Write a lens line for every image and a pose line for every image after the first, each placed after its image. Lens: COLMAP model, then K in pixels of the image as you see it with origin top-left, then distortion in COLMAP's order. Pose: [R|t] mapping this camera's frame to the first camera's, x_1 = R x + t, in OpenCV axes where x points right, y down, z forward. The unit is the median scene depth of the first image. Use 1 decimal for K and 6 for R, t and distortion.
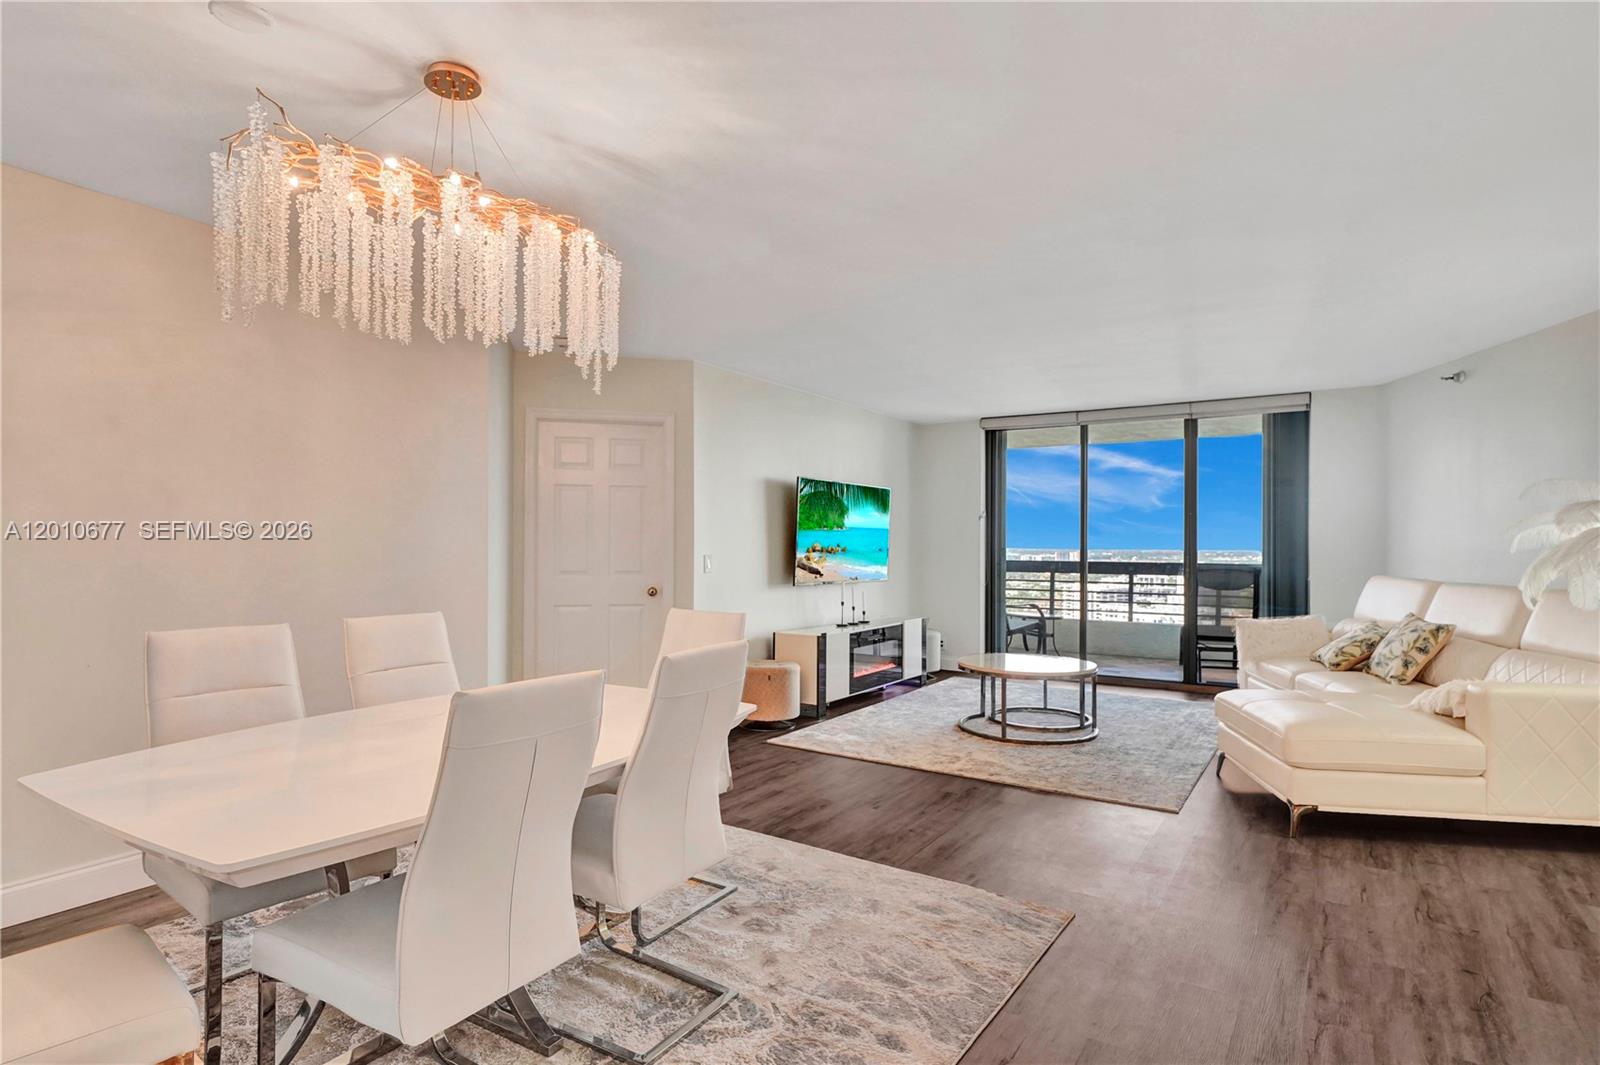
lens RADIAL K [[850.2, 0, 800.0], [0, 850.2, 532.5], [0, 0, 1]] dist [-0.004765, -0.000828]
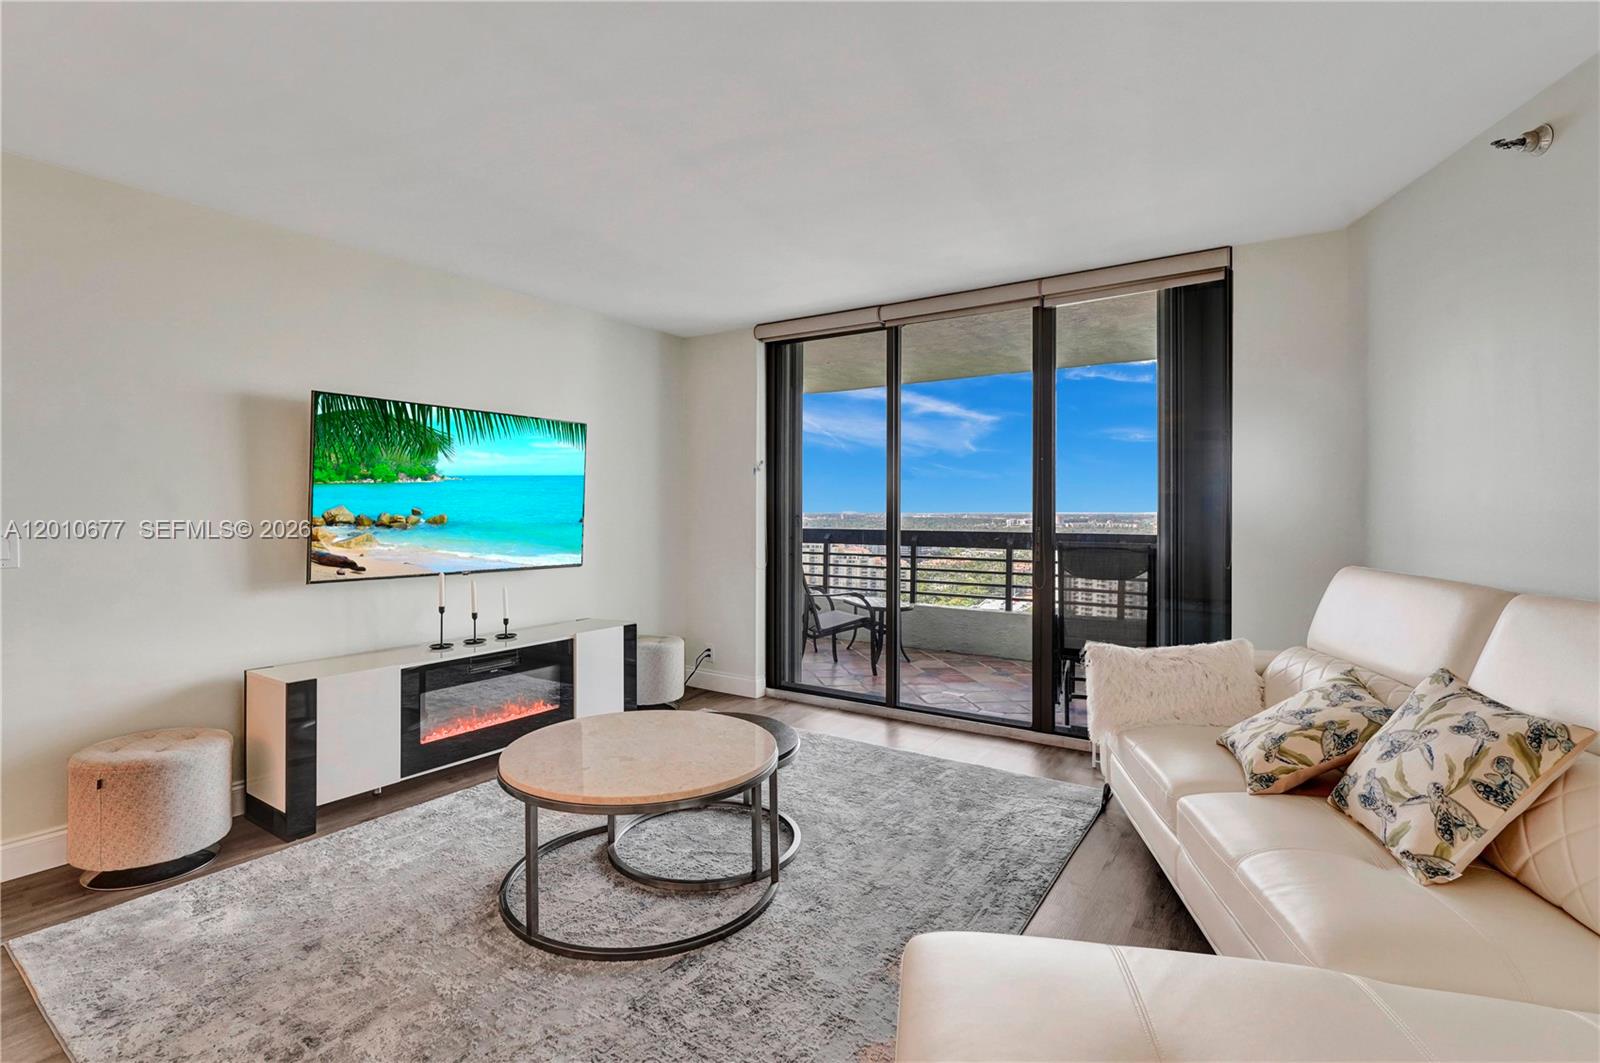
lens RADIAL K [[767.5, 0, 798.2], [0, 767.5, 504.5], [0, 0, 1]] dist [-0.001510, 0.000137]
pose [[0.999957, -0.003991, -0.008417, 0.325093], [0.004047, 0.999970, 0.006646, 0.007787], [0.008390, -0.006680, 0.999942, 0.496616]]
